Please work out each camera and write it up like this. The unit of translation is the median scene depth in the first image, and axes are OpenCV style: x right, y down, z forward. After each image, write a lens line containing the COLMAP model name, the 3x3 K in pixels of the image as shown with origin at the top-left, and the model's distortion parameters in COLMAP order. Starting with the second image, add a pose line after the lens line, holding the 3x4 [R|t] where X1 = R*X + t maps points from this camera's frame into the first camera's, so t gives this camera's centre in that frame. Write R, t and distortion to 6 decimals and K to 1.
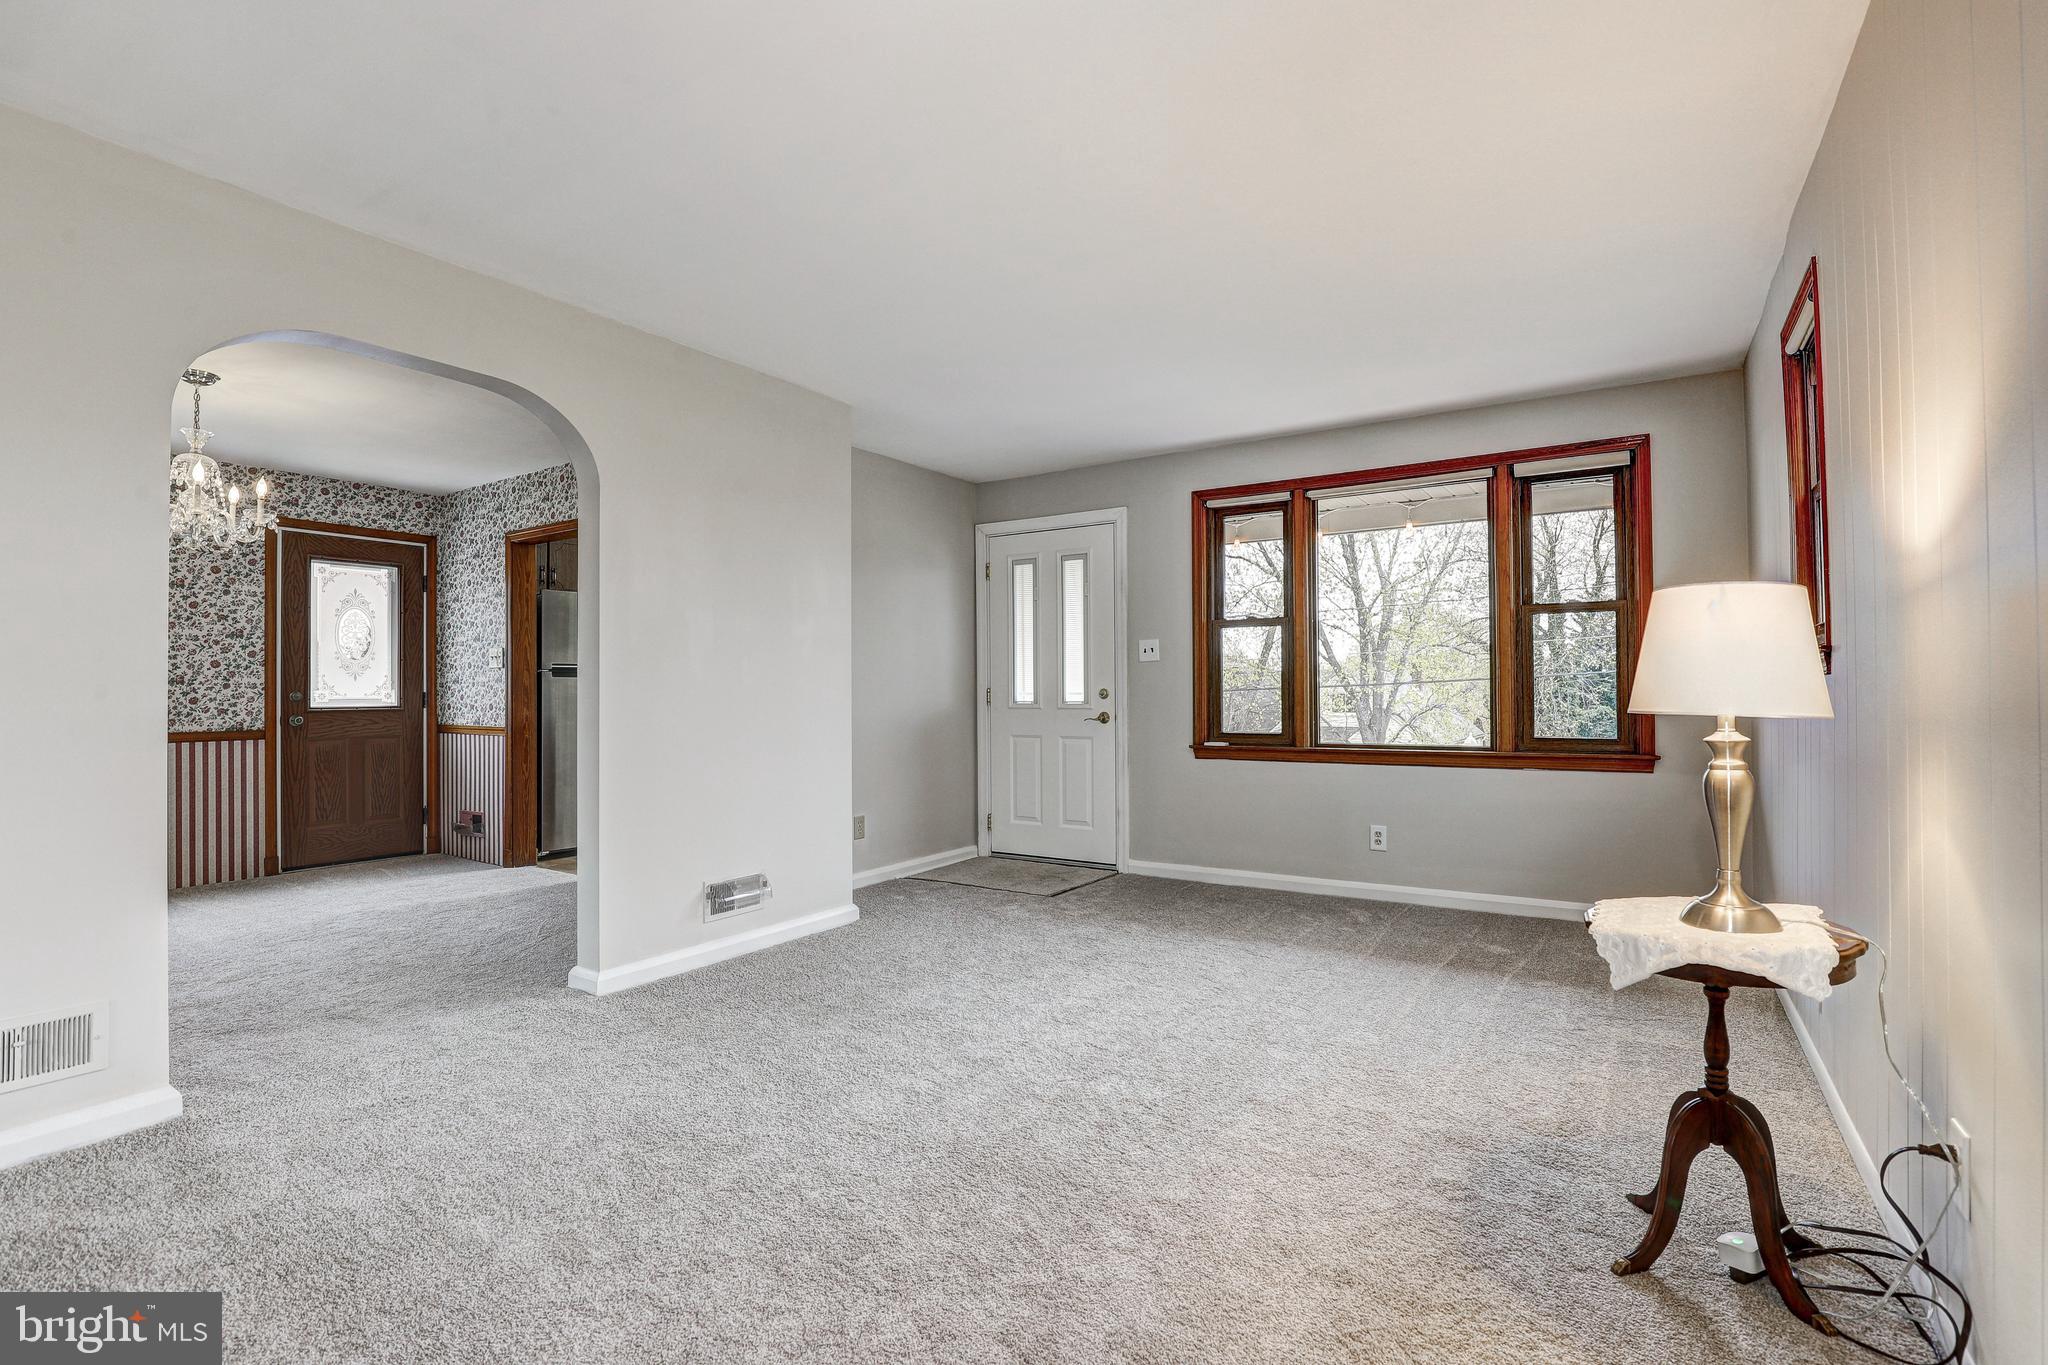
lens RADIAL K [[939.4, 0, 1032.8], [0, 939.4, 680.7], [0, 0, 1]] dist [-0.033535, 0.003607]
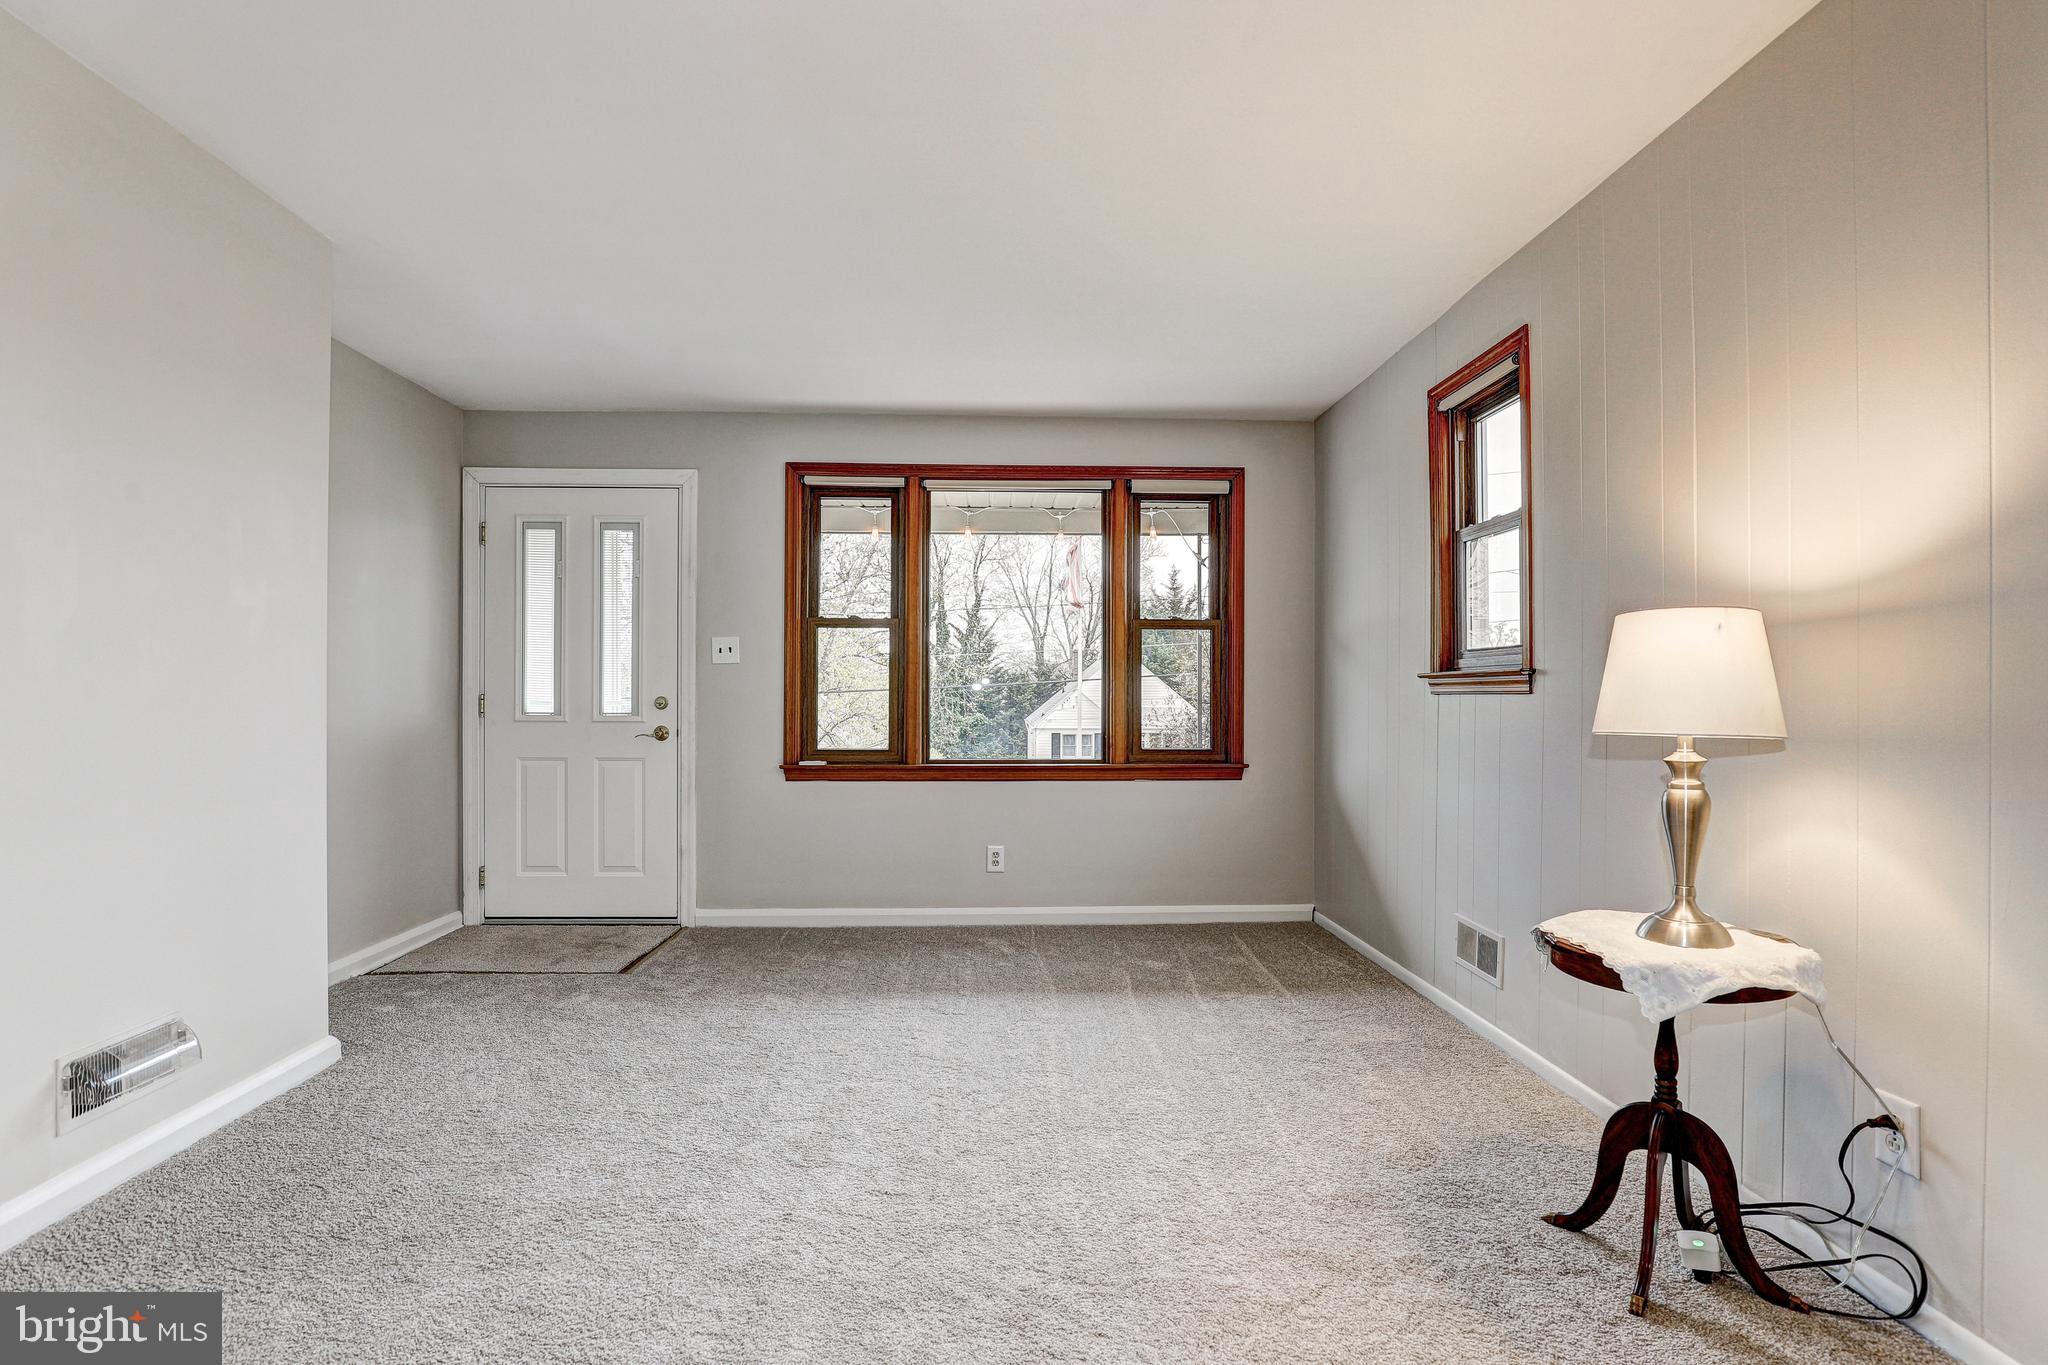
lens RADIAL K [[953.1, 0, 1025.0], [0, 953.1, 700.4], [0, 0, 1]] dist [-0.028948, 0.000948]
pose [[0.816493, 0.007226, 0.577310, -0.153443], [-0.015223, 0.999843, 0.009015, -0.000192], [-0.577154, -0.016149, 0.816475, 0.193390]]
